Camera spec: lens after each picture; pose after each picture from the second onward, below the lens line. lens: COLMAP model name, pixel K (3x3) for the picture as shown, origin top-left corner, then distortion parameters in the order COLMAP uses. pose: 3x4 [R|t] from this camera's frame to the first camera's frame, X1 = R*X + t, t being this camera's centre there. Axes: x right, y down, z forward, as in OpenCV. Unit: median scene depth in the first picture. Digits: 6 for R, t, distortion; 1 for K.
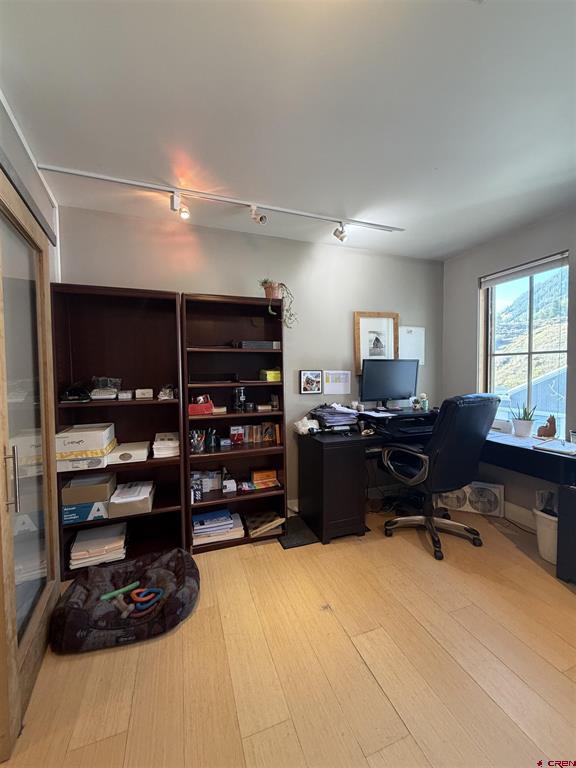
lens RADIAL K [[305.5, 0, 288.5], [0, 305.5, 381.0], [0, 0, 1]] dist [-0.000789, 0.000440]
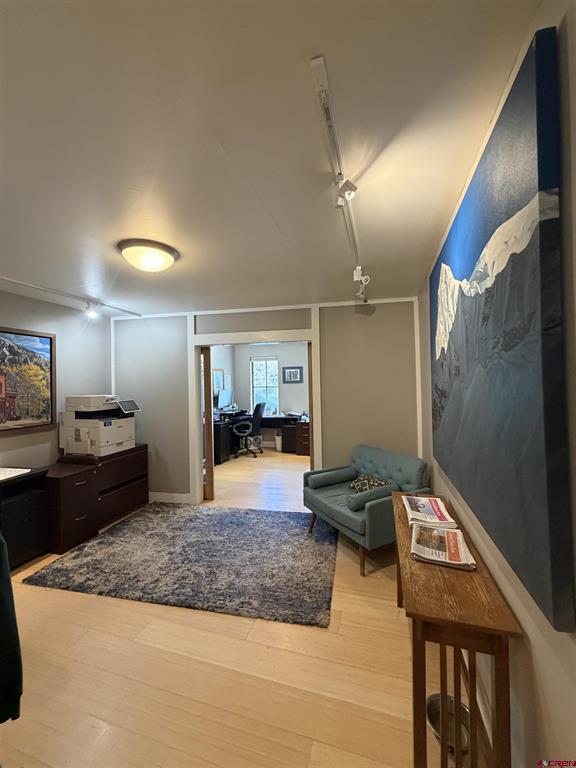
lens RADIAL K [[305.5, 0, 288.5], [0, 305.5, 381.0], [0, 0, 1]] dist [-0.000789, 0.000440]
pose [[0.600525, 0.002033, 0.799603, -1.426123], [0.040392, 0.998643, -0.032874, -0.047711], [-0.798585, 0.052039, 0.599628, -0.911276]]
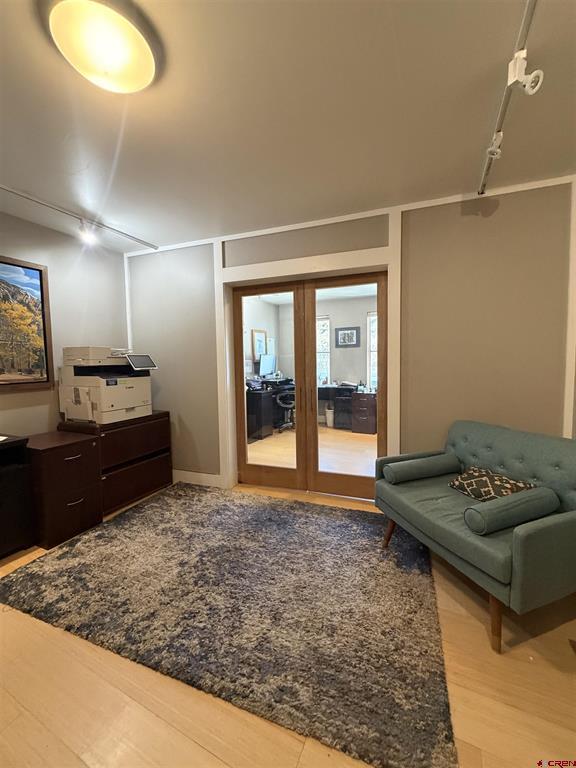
lens RADIAL K [[305.5, 0, 288.5], [0, 305.5, 381.0], [0, 0, 1]] dist [-0.000789, 0.000440]
pose [[0.714722, -0.049457, 0.697657, -1.125766], [0.033377, 0.998772, 0.036611, 0.039881], [-0.698611, -0.002881, 0.715495, -0.617402]]
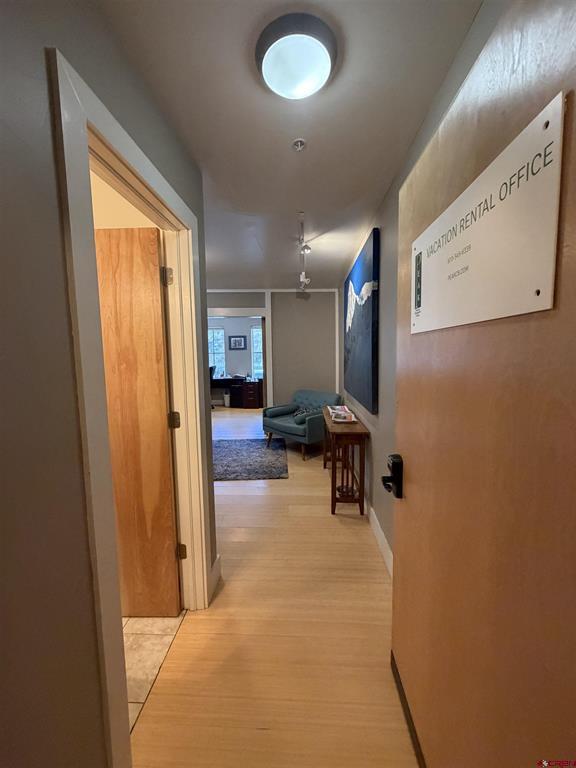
lens RADIAL K [[305.5, 0, 288.5], [0, 305.5, 381.0], [0, 0, 1]] dist [-0.000789, 0.000440]
pose [[0.391981, -0.083646, 0.916163, -1.998459], [0.040599, 0.996461, 0.073608, -0.004237], [-0.919077, 0.008342, 0.393990, -1.058497]]
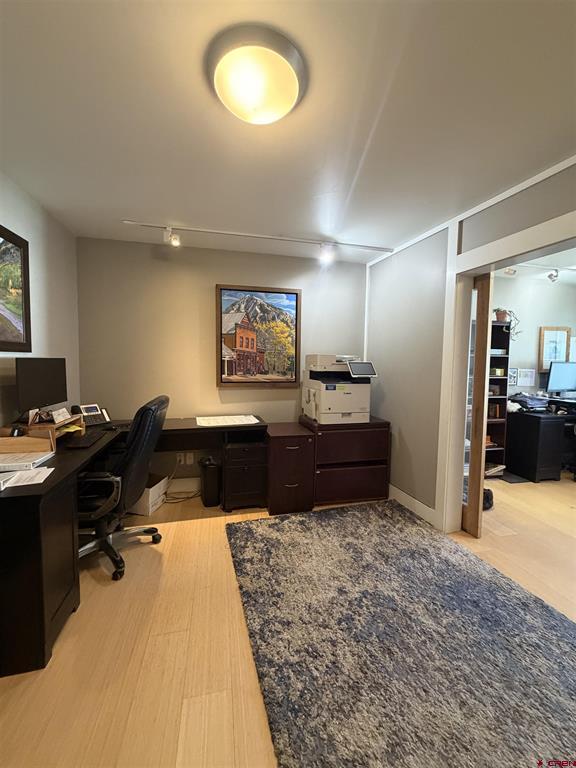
lens RADIAL K [[305.5, 0, 288.5], [0, 305.5, 381.0], [0, 0, 1]] dist [-0.000789, 0.000440]
pose [[0.992604, 0.030084, -0.117612, -0.861285], [-0.026961, 0.999243, 0.028052, 0.012283], [0.118367, -0.024674, 0.992663, -0.593492]]
